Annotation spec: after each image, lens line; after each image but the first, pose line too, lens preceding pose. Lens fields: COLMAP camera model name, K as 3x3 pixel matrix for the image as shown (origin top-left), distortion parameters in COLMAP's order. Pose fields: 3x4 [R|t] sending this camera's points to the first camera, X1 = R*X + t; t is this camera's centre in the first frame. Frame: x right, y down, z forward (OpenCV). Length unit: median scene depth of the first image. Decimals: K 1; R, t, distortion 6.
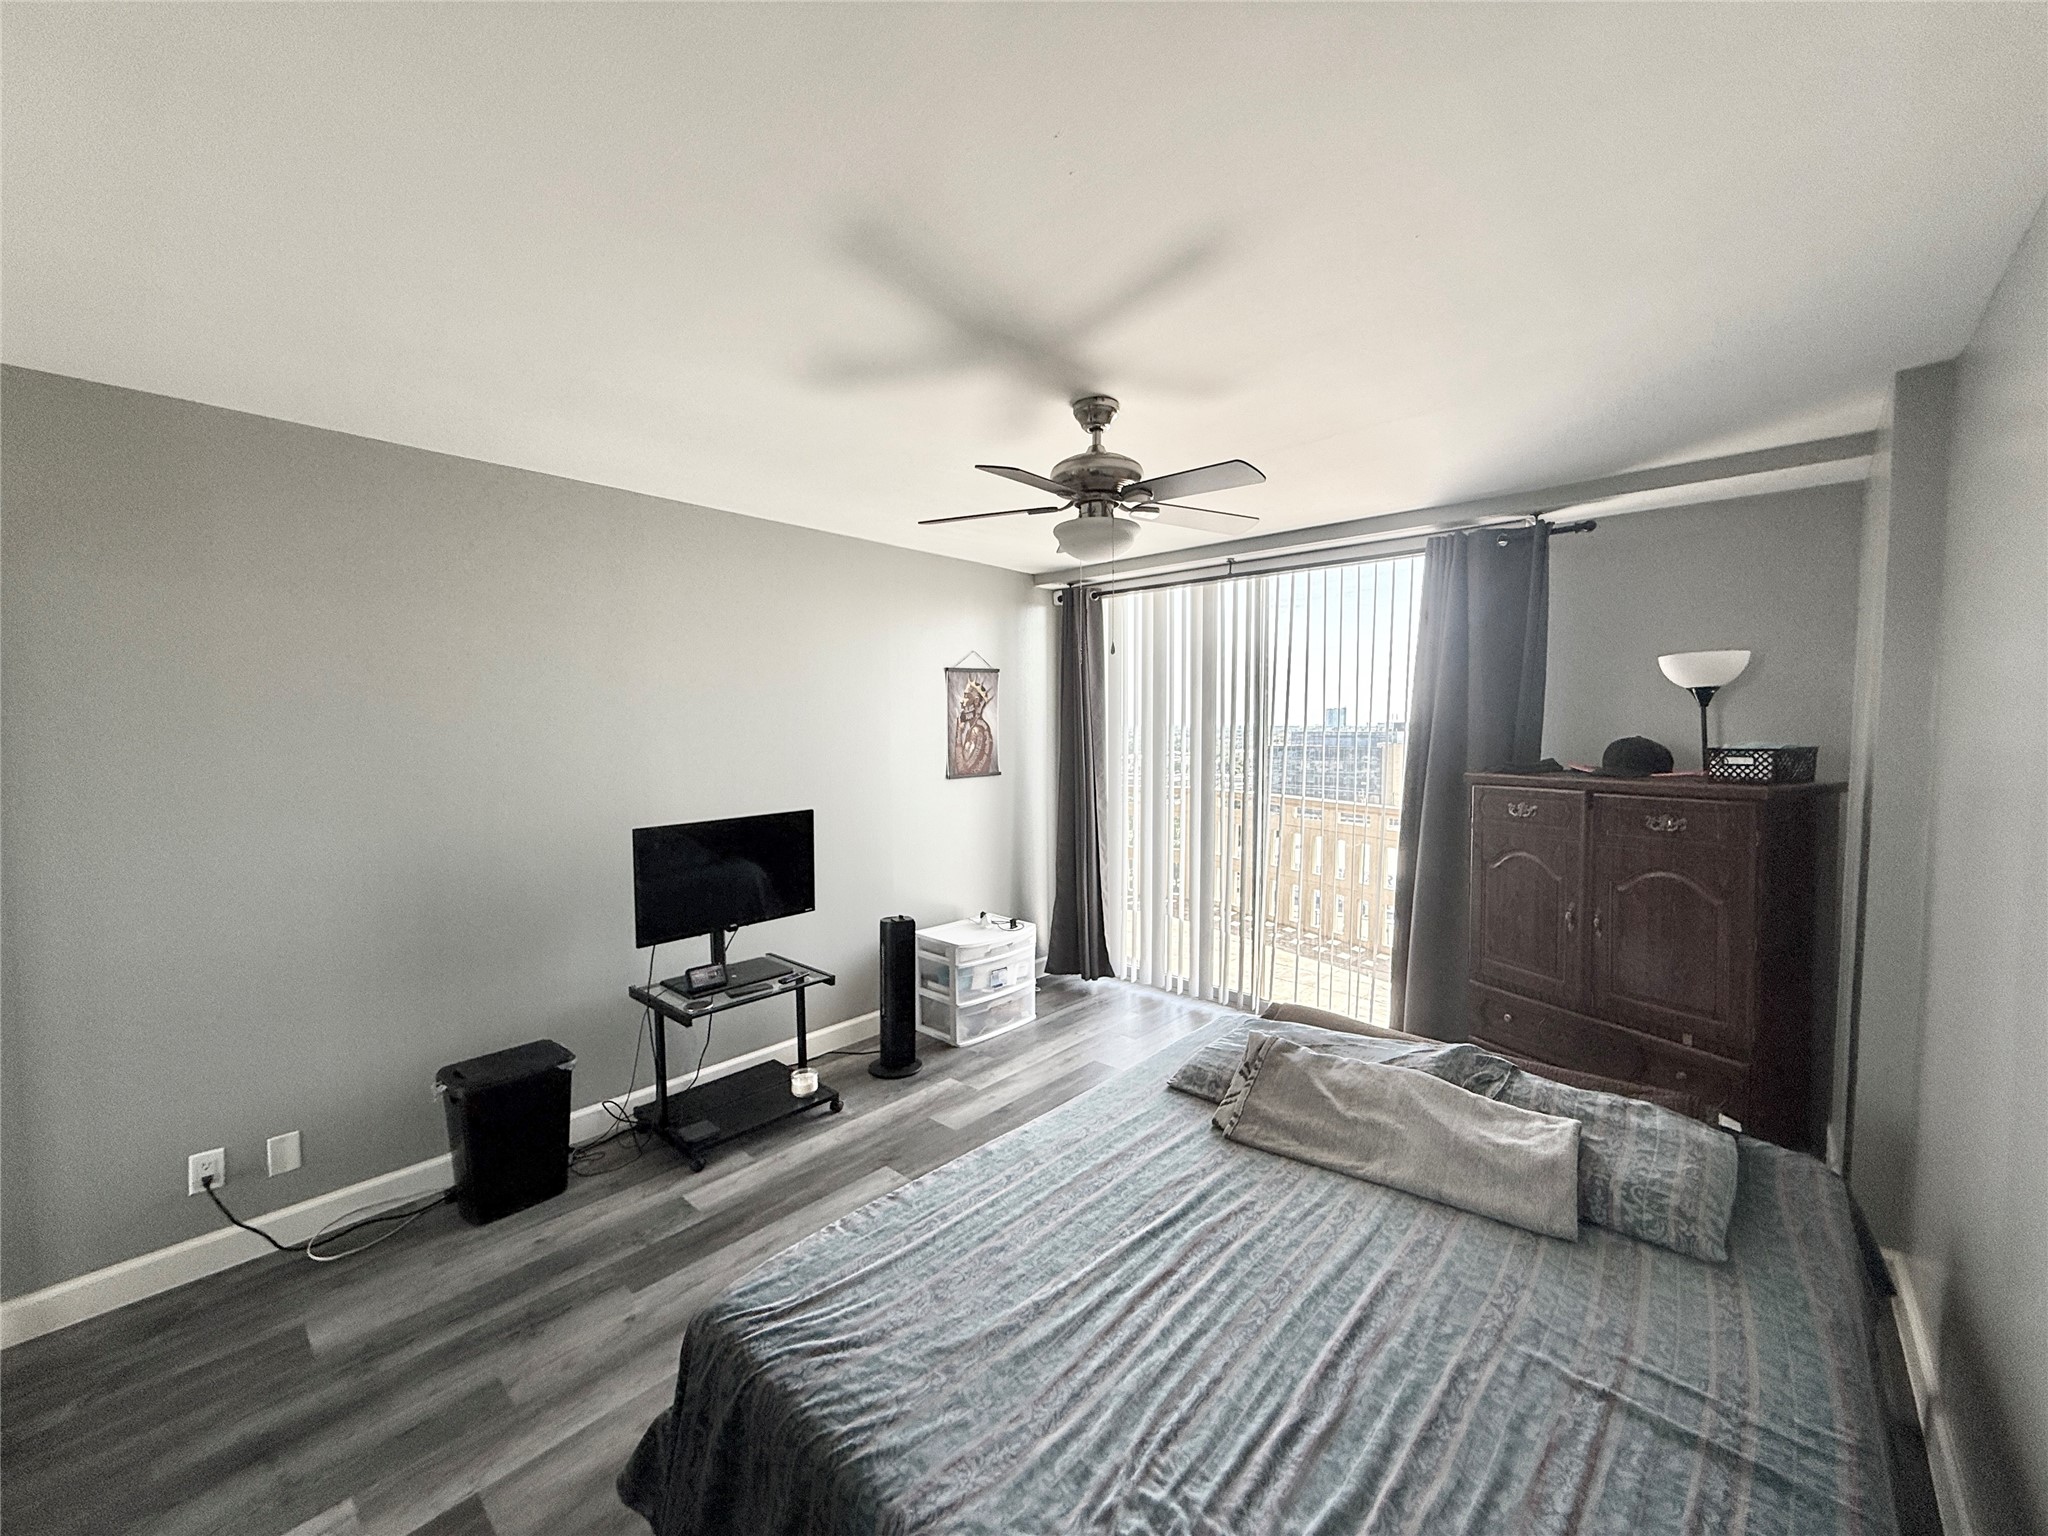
lens RADIAL K [[813.1, 0, 1028.8], [0, 813.1, 779.7], [0, 0, 1]] dist [0.000229, -0.000048]
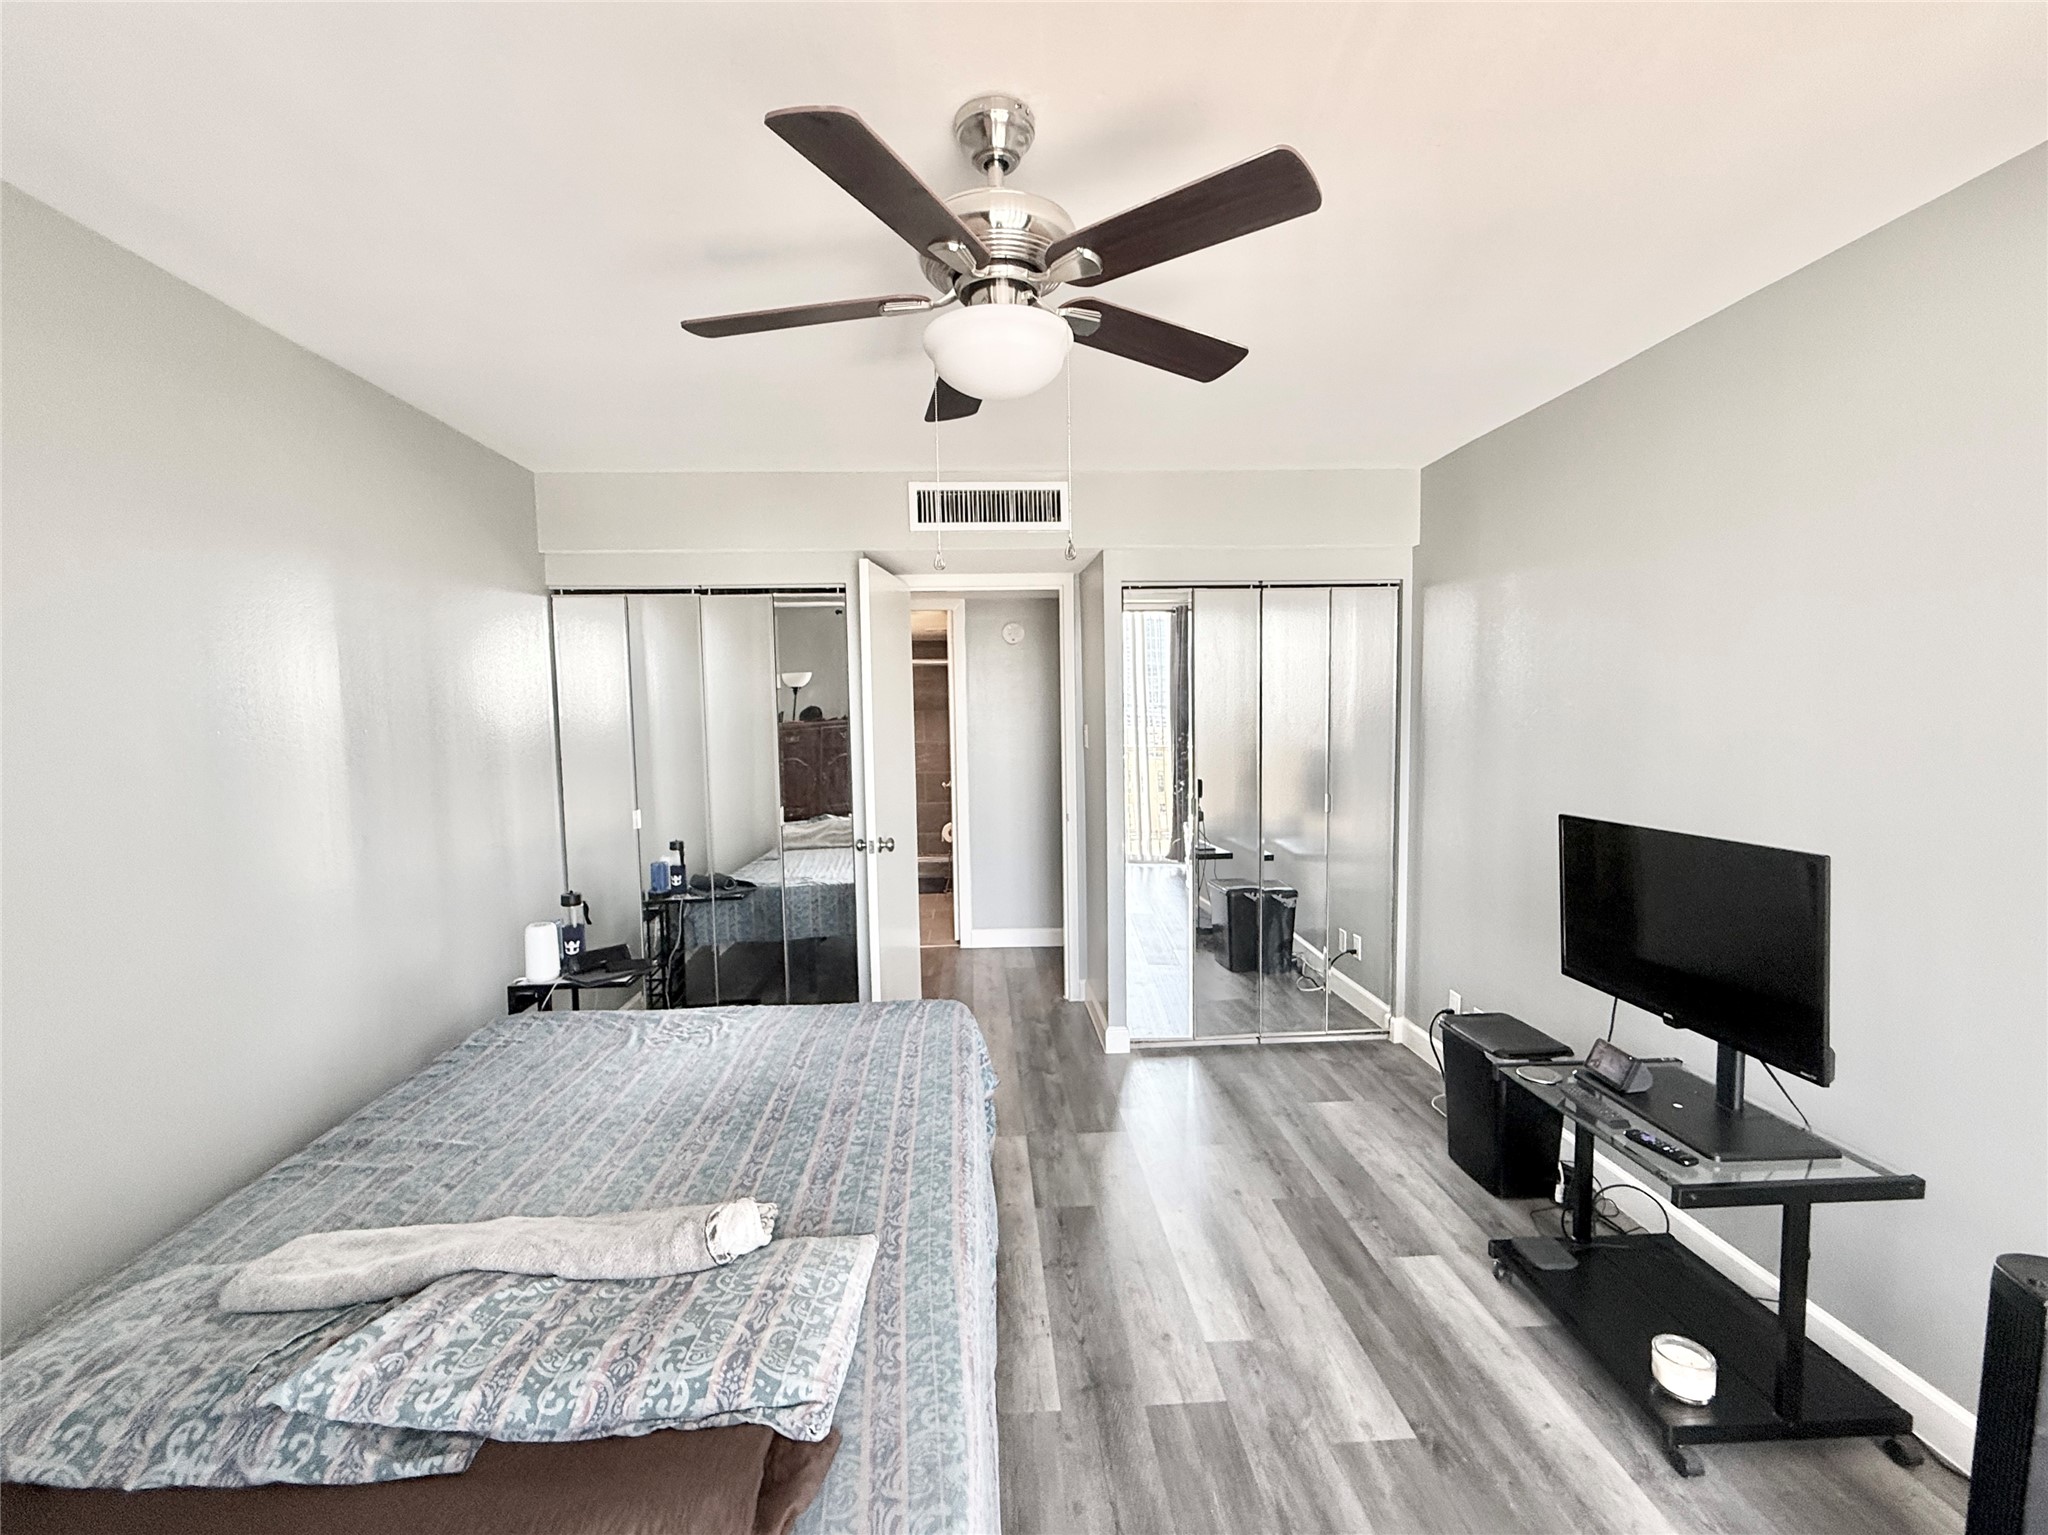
lens RADIAL K [[813.1, 0, 1030.0], [0, 813.1, 769.2], [0, 0, 1]] dist [0.000229, -0.000048]
pose [[-0.701170, 0.051601, -0.711125, 0.401088], [-0.029828, 0.994382, 0.101565, -0.049339], [0.712370, 0.092426, -0.695691, 1.148052]]
